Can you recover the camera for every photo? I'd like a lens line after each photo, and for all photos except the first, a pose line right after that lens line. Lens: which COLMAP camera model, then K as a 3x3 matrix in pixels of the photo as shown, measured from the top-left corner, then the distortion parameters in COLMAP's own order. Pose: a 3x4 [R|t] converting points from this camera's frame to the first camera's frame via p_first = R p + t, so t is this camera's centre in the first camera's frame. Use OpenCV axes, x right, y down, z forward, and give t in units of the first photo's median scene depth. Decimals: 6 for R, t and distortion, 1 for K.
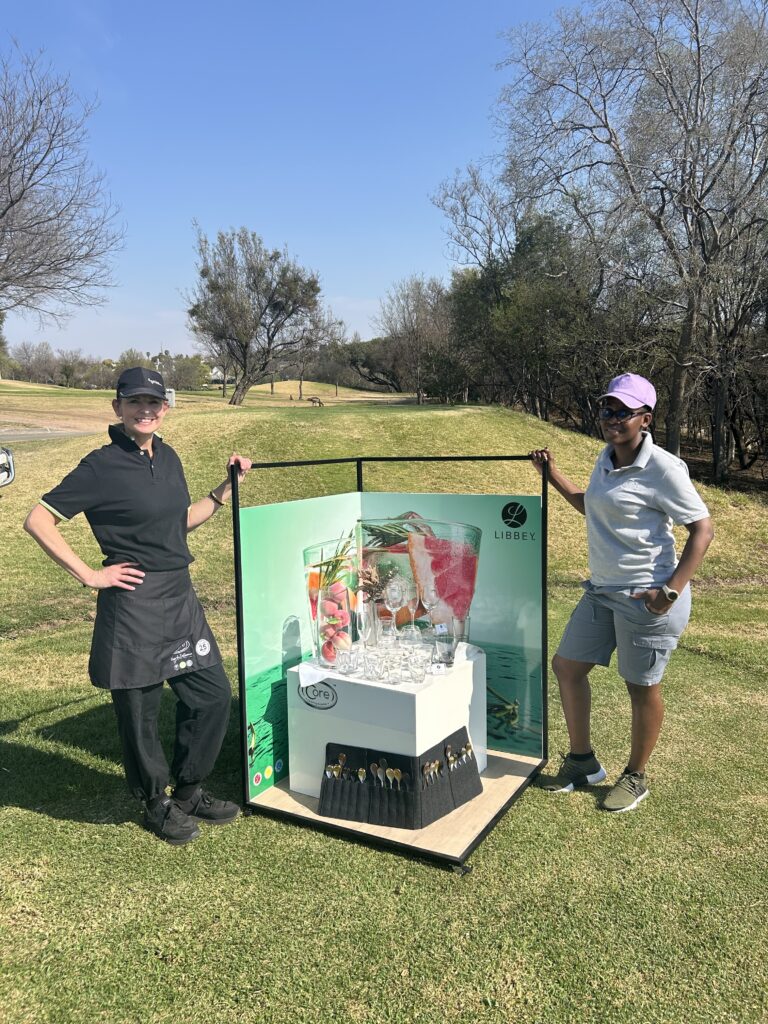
lens RADIAL K [[784.9, 0, 385.0], [0, 784.9, 512.2], [0, 0, 1]] dist [0.052459, -0.032206]
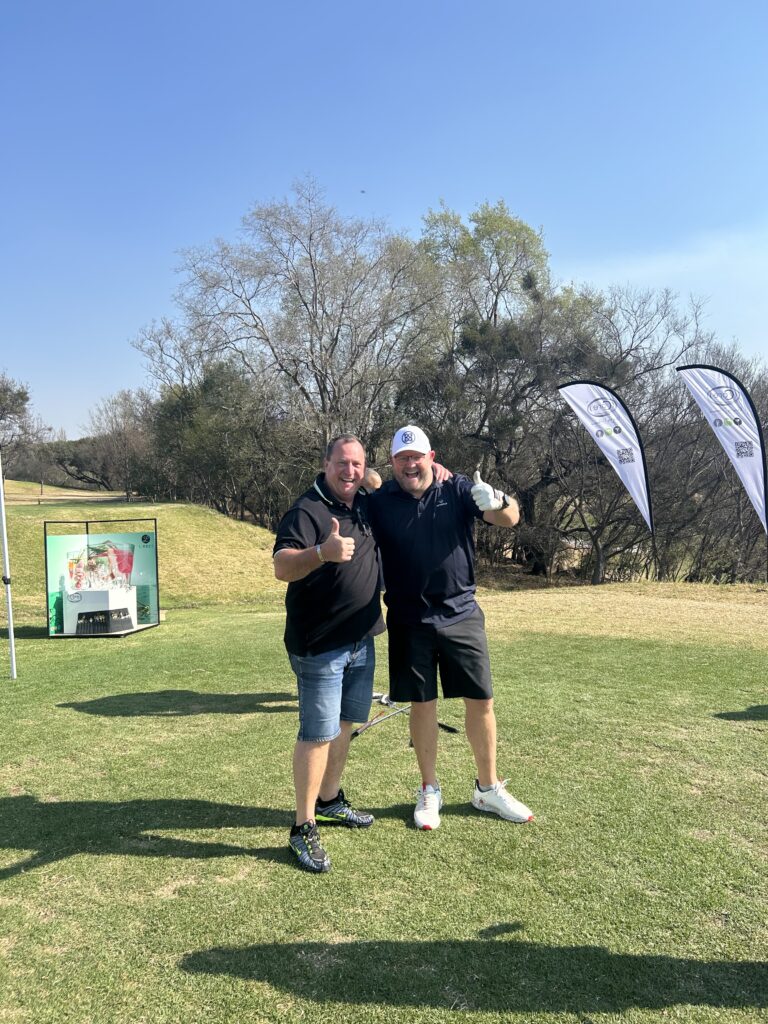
lens RADIAL K [[784.9, 0, 394.8], [0, 784.9, 520.3], [0, 0, 1]] dist [0.052459, -0.032206]
pose [[0.934834, -0.013042, 0.354846, -0.000868], [0.053039, 0.993243, -0.103225, 0.026517], [-0.351102, 0.115319, 0.929209, -0.191072]]
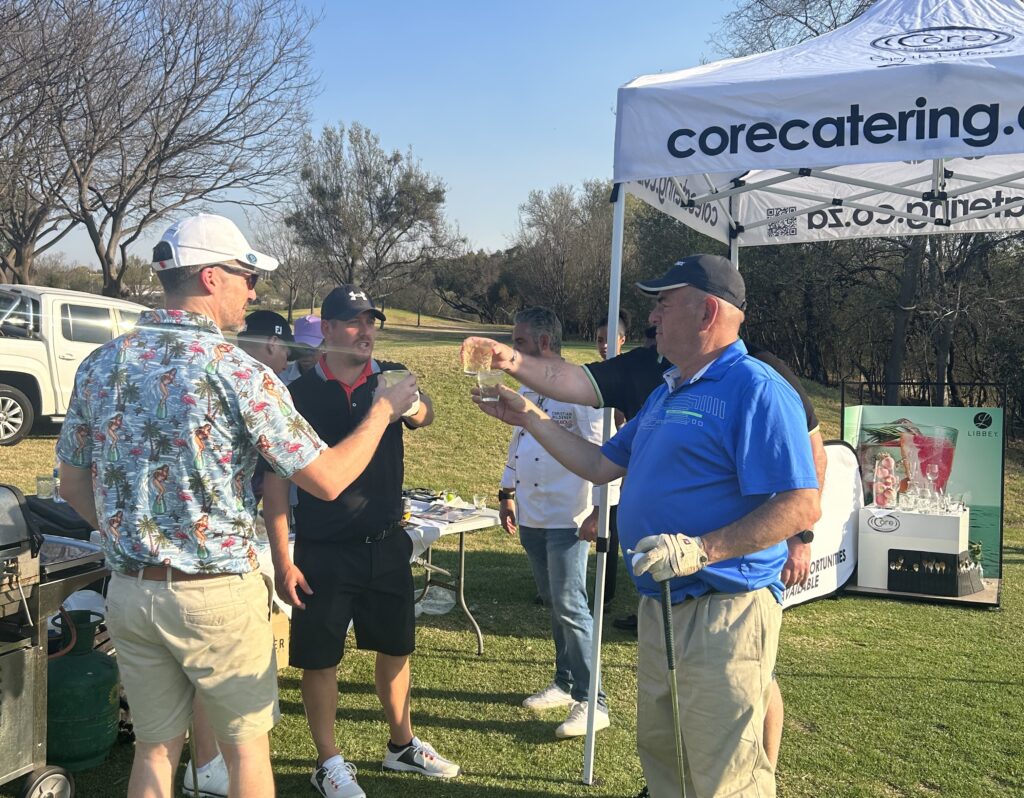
lens RADIAL K [[1055.9, 0, 506.3], [0, 1055.9, 407.6], [0, 0, 1]] dist [0.035280, 0.000000]
pose [[0.997487, 0.030547, 0.063924, -0.085276], [-0.025879, 0.997024, -0.072624, 0.014474], [-0.065952, 0.070787, 0.995309, -0.097407]]
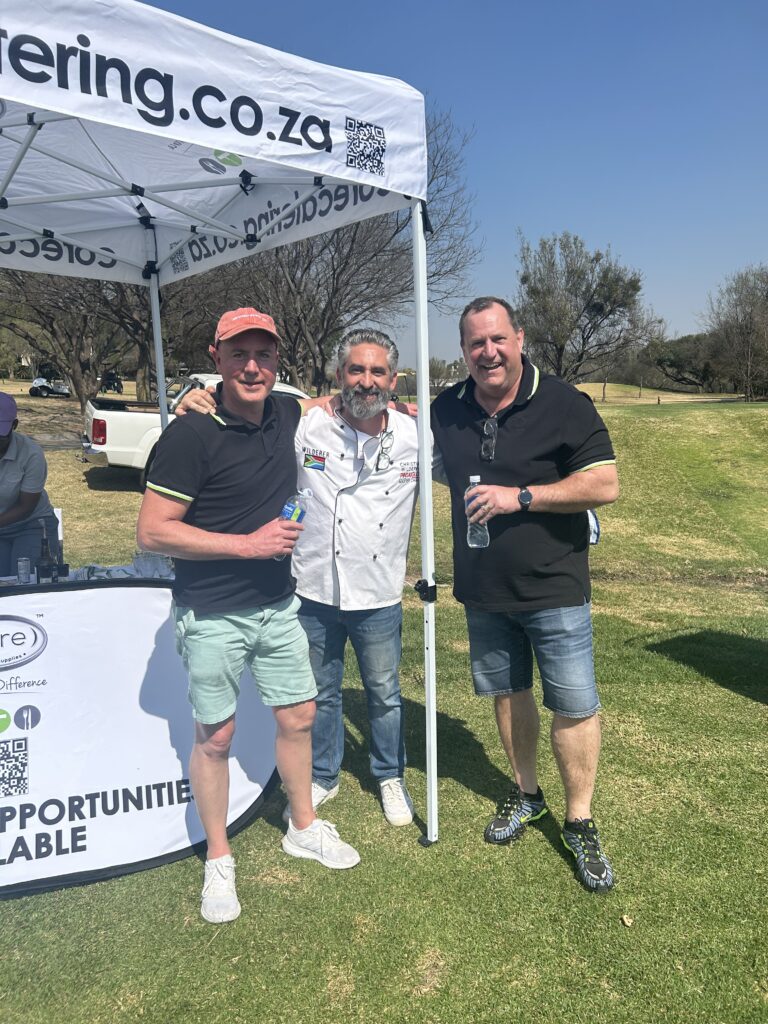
lens RADIAL K [[784.9, 0, 392.8], [0, 784.9, 513.6], [0, 0, 1]] dist [0.052459, -0.032206]
pose [[0.939911, 0.040796, -0.338974, -0.028478], [-0.042004, 0.999110, 0.003775, 0.007808], [0.338826, 0.010690, 0.940788, -0.030789]]
